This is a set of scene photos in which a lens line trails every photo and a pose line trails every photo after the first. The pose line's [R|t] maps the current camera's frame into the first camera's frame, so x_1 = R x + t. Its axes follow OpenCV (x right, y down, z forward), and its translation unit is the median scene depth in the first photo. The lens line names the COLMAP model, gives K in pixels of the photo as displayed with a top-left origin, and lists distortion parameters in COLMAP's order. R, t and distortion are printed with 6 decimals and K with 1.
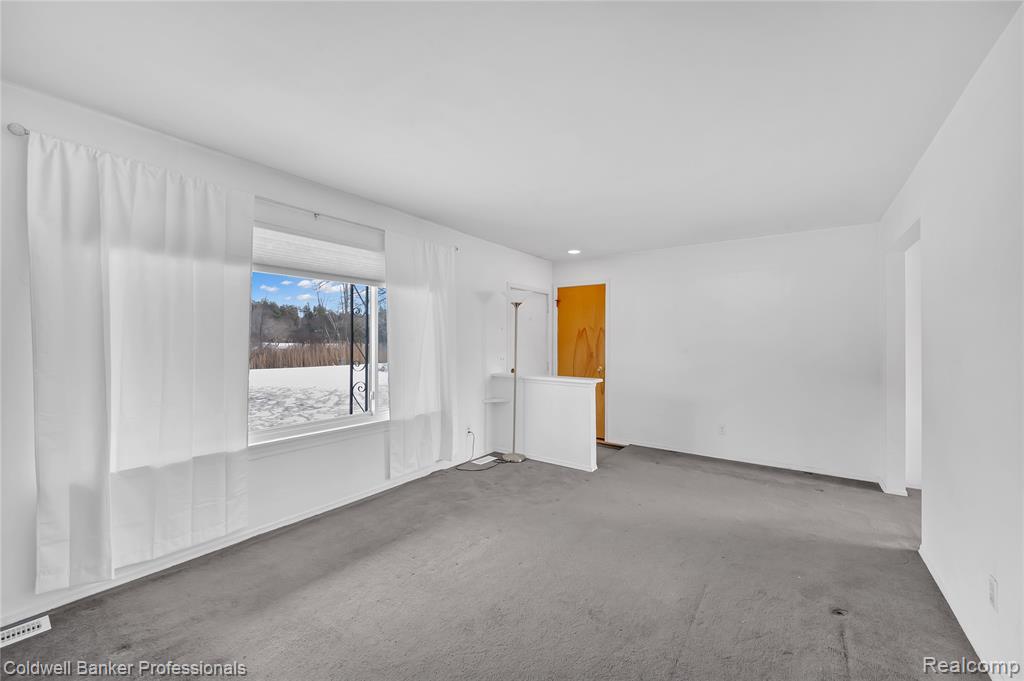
lens RADIAL K [[400.2, 0, 516.6], [0, 400.2, 339.9], [0, 0, 1]] dist [0.000327, -0.000320]
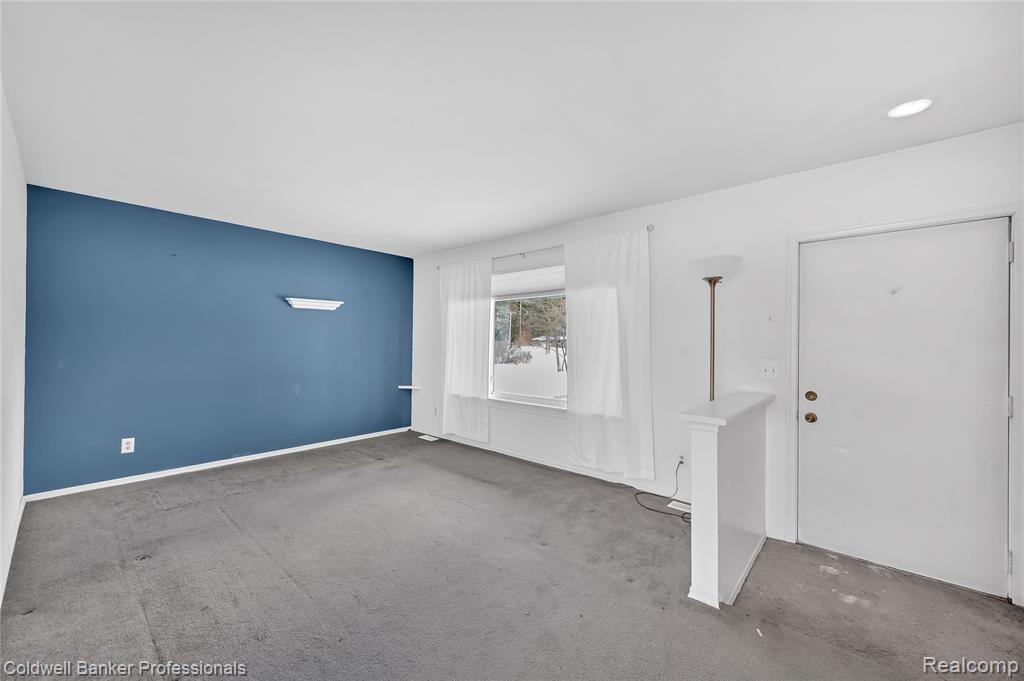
lens RADIAL K [[400.2, 0, 516.6], [0, 400.2, 341.3], [0, 0, 1]] dist [0.000327, -0.000320]
pose [[-0.095984, -0.006084, -0.995364, 0.800003], [-0.004540, 0.999974, -0.005674, 0.012868], [0.995372, 0.003974, -0.096009, 0.933869]]
